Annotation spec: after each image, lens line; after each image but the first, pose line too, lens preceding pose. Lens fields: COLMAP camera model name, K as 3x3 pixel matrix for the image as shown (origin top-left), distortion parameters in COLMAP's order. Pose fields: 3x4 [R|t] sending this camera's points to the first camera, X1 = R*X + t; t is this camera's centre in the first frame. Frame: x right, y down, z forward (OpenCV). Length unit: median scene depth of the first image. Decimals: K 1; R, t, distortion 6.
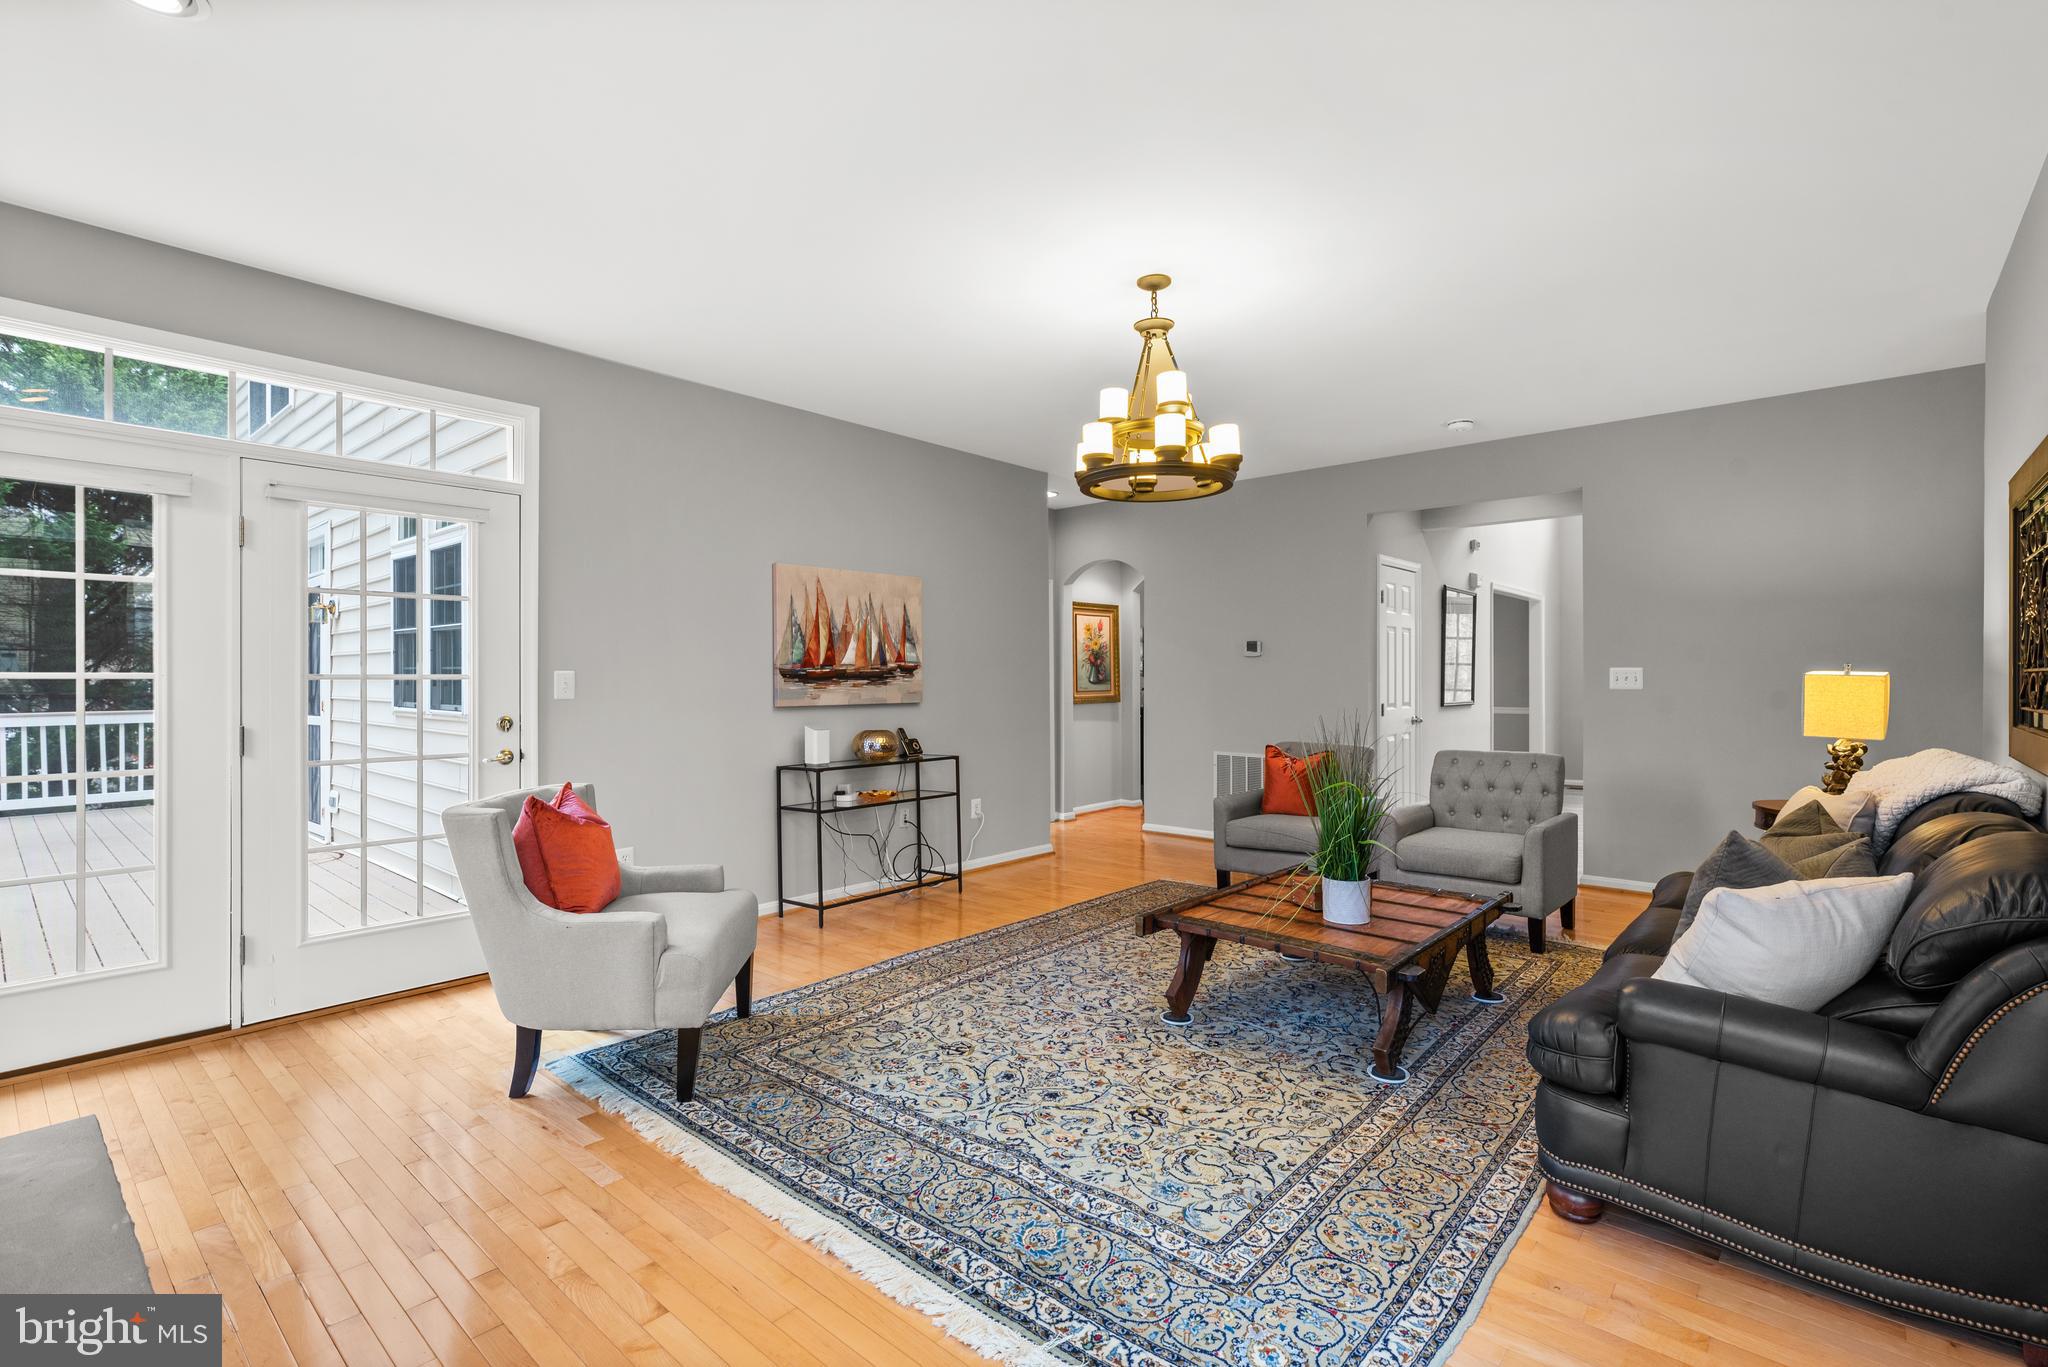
lens RADIAL K [[915.9, 0, 1029.1], [0, 915.9, 692.6], [0, 0, 1]] dist [0.001527, -0.000196]
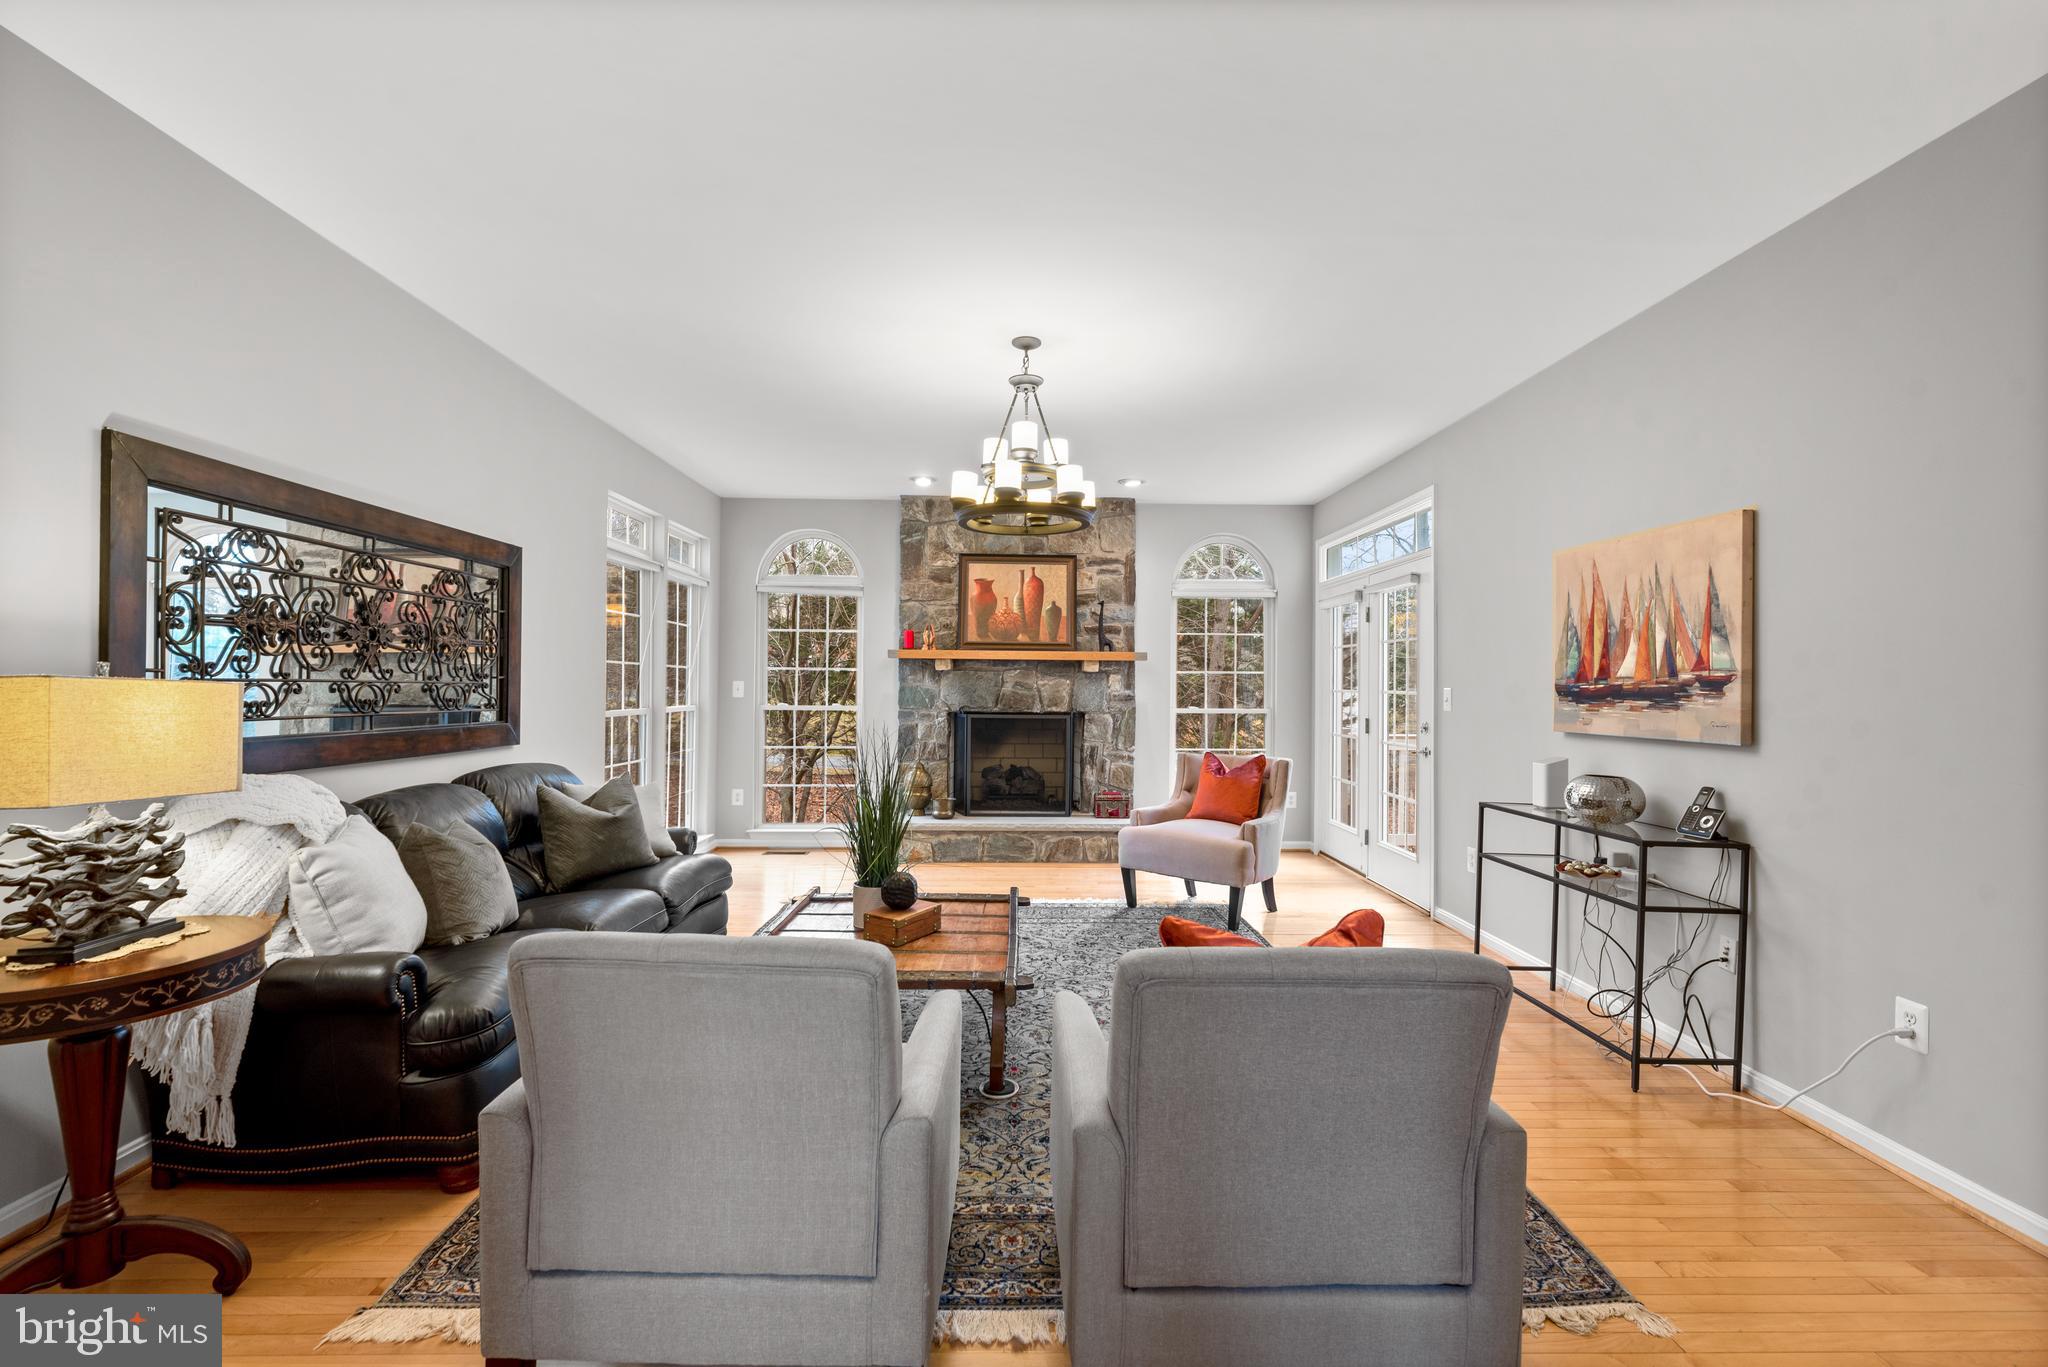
lens RADIAL K [[915.9, 0, 1029.1], [0, 915.9, 692.6], [0, 0, 1]] dist [0.001527, -0.000196]
pose [[-0.738608, 0.000151, -0.674135, 0.624816], [-0.013641, 0.999792, 0.015170, -0.024872], [0.673997, 0.020400, -0.738452, 1.280704]]
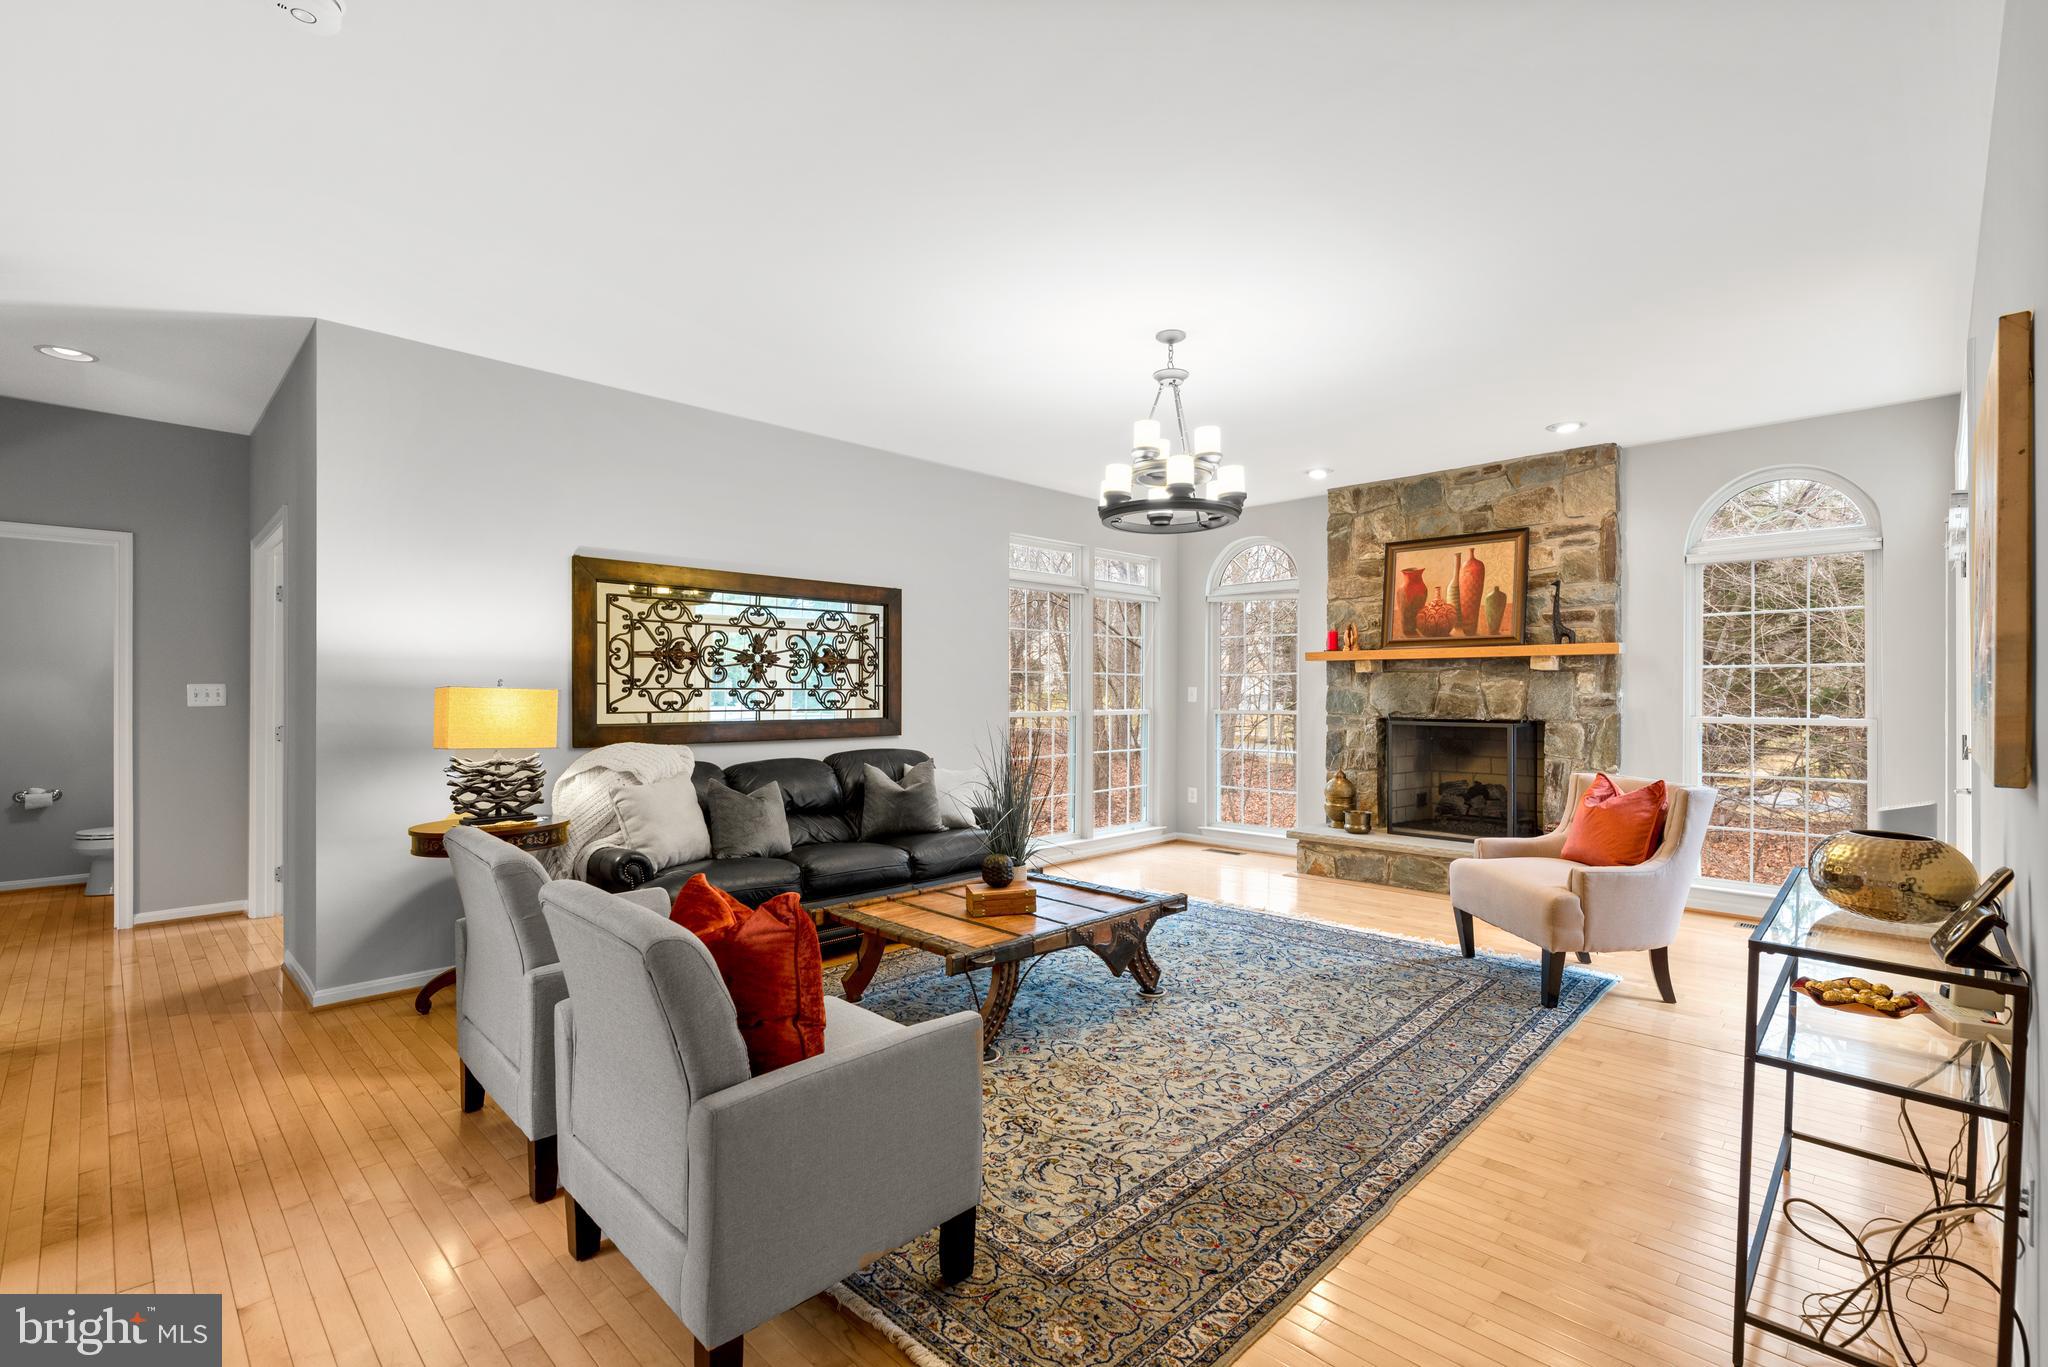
lens RADIAL K [[915.9, 0, 1029.1], [0, 915.9, 692.6], [0, 0, 1]] dist [0.001527, -0.000196]
pose [[-0.998605, 0.001935, 0.052760, 0.173056], [0.002500, 0.999940, 0.010642, -0.022377], [-0.052736, 0.010759, -0.998551, 1.473358]]
